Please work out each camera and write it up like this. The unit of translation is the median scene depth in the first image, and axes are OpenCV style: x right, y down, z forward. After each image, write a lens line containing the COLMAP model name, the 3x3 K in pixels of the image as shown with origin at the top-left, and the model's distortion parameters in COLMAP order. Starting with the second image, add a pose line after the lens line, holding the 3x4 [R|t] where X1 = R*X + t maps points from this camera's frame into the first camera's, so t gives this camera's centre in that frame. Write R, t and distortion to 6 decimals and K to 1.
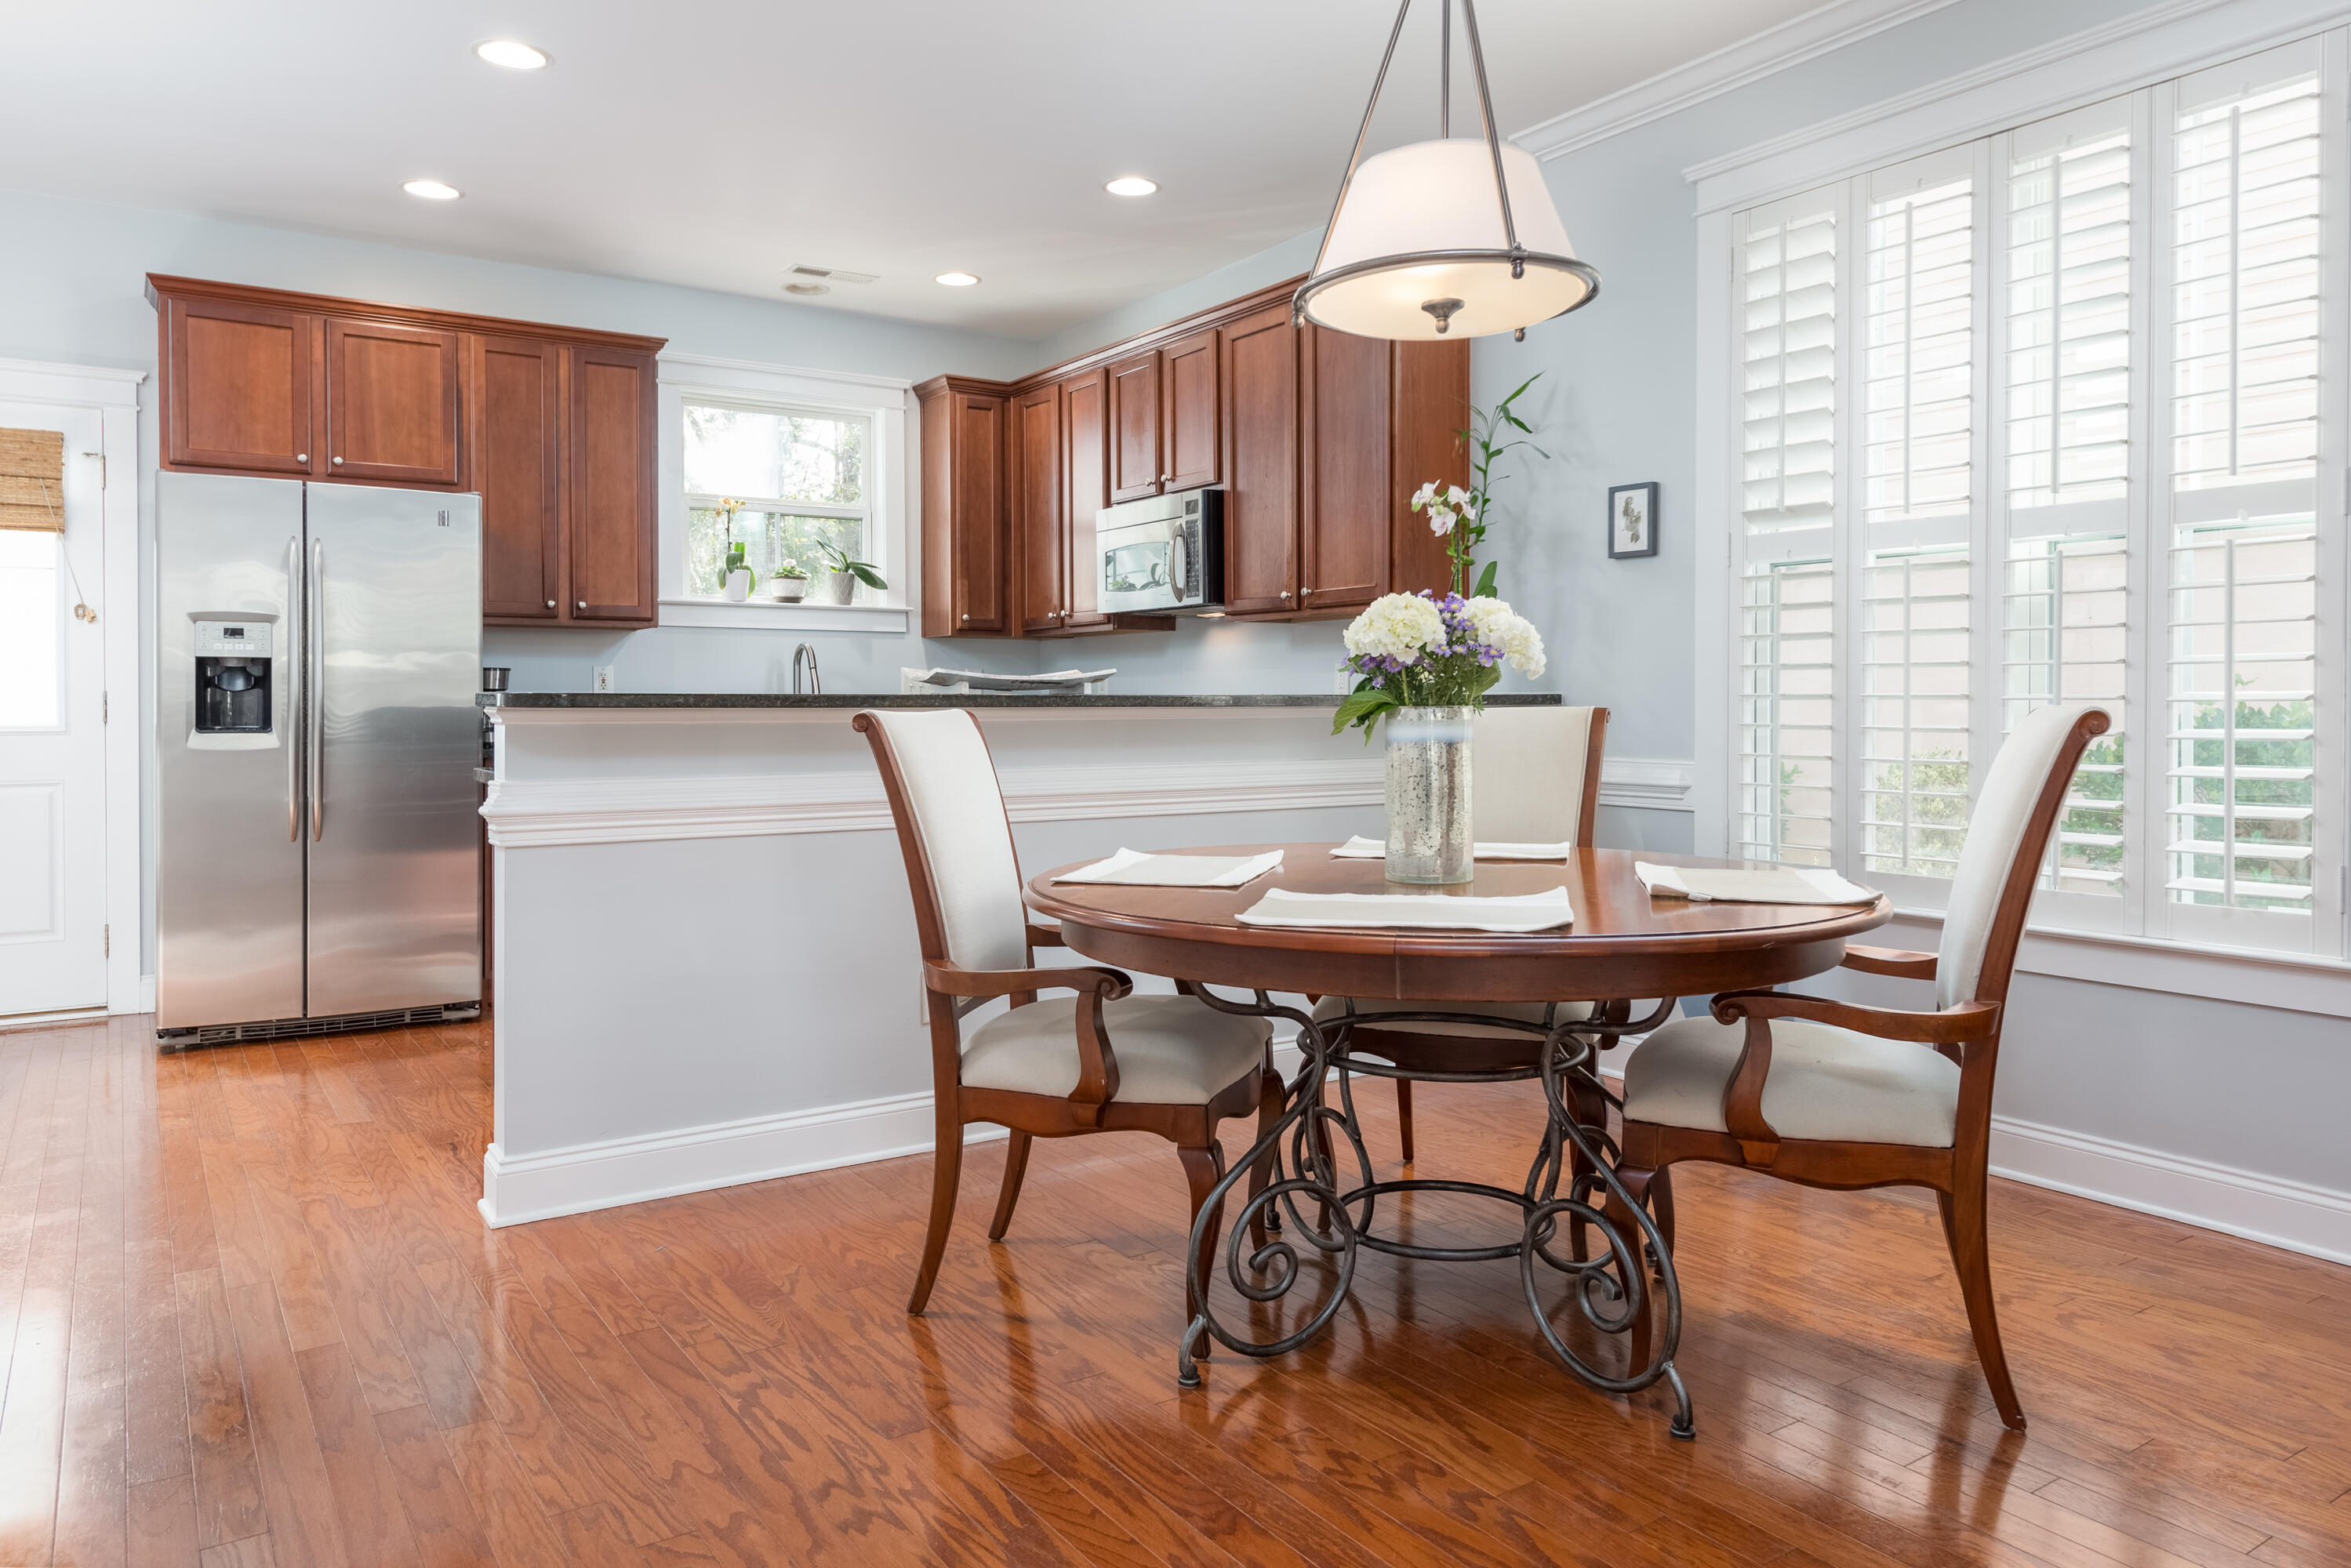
lens RADIAL K [[1528.4, 0, 1160.2], [0, 1528.4, 687.2], [0, 0, 1]] dist [0.020358, -0.002019]
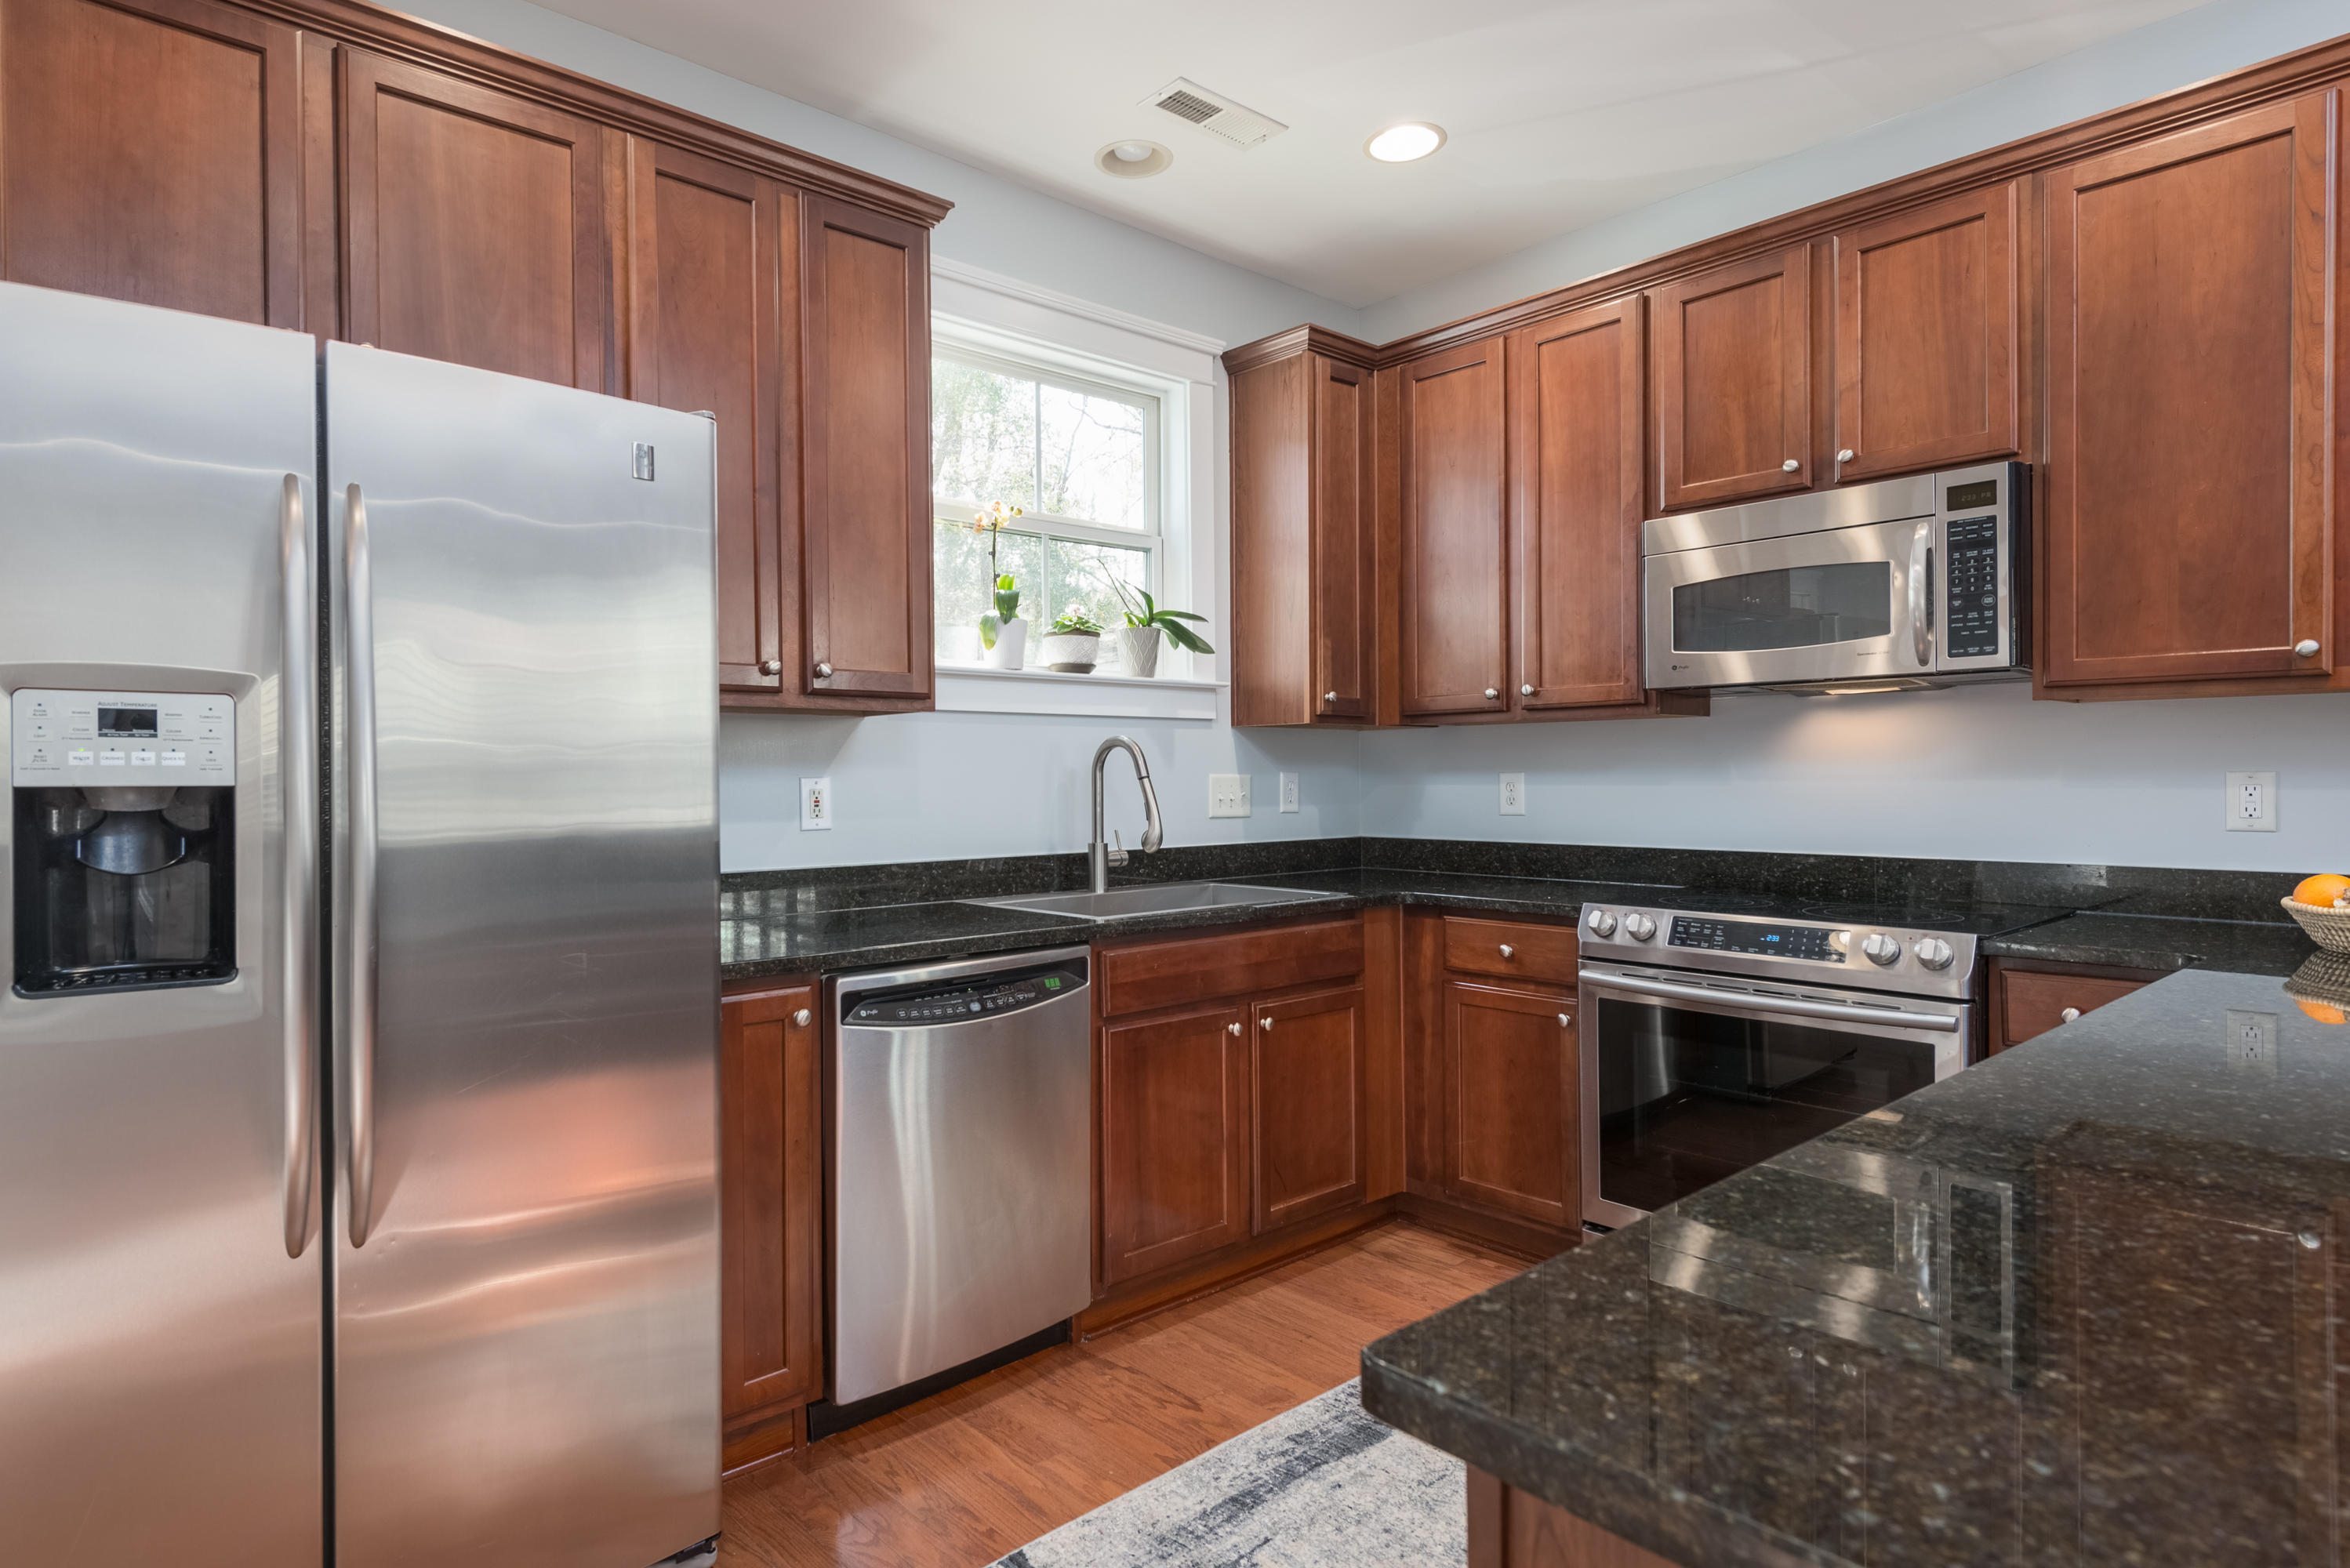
lens RADIAL K [[1283.6, 0, 1150.5], [0, 1283.6, 780.2], [0, 0, 1]] dist [0.010778, -0.002951]
pose [[0.992784, -0.005220, 0.119799, -0.336542], [0.003715, 0.999911, 0.012778, -0.020594], [-0.119855, -0.012241, 0.992716, 0.564777]]
